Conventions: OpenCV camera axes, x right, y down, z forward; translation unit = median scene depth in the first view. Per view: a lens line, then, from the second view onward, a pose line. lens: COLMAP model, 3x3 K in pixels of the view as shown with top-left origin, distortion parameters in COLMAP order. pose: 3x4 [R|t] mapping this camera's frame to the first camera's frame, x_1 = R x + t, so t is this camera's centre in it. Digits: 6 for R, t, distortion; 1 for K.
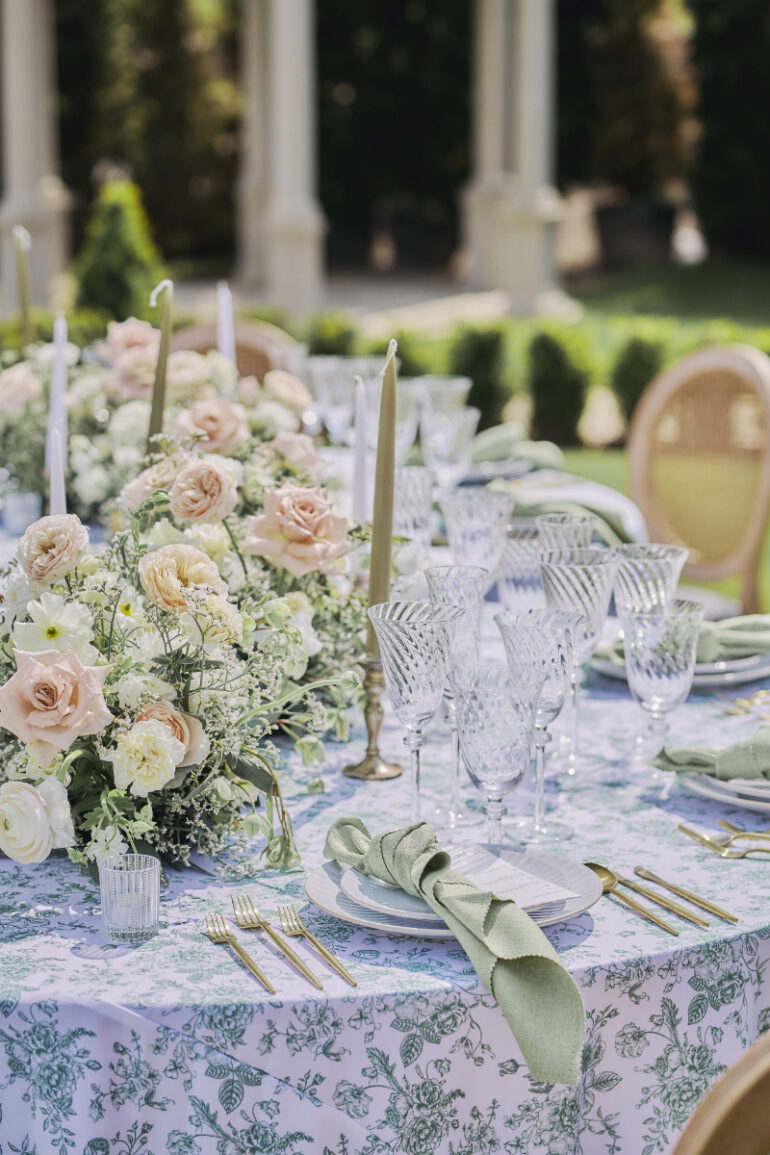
lens RADIAL K [[2889.7, 0, 385.7], [0, 2889.7, 579.5], [0, 0, 1]] dist [-0.028163, 0.000000]
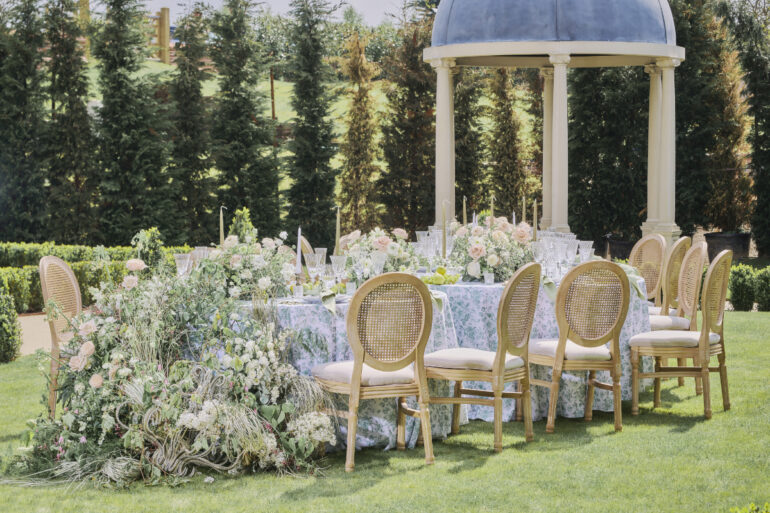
lens RADIAL K [[1926.4, 0, 382.9], [0, 1926.4, 256.1], [0, 0, 1]] dist [-0.028163, 0.000000]
pose [[0.989998, 0.013166, -0.140466, 0.036553], [-0.032029, 0.990613, -0.132890, 0.083972], [0.137397, 0.136059, 0.981127, -0.425398]]
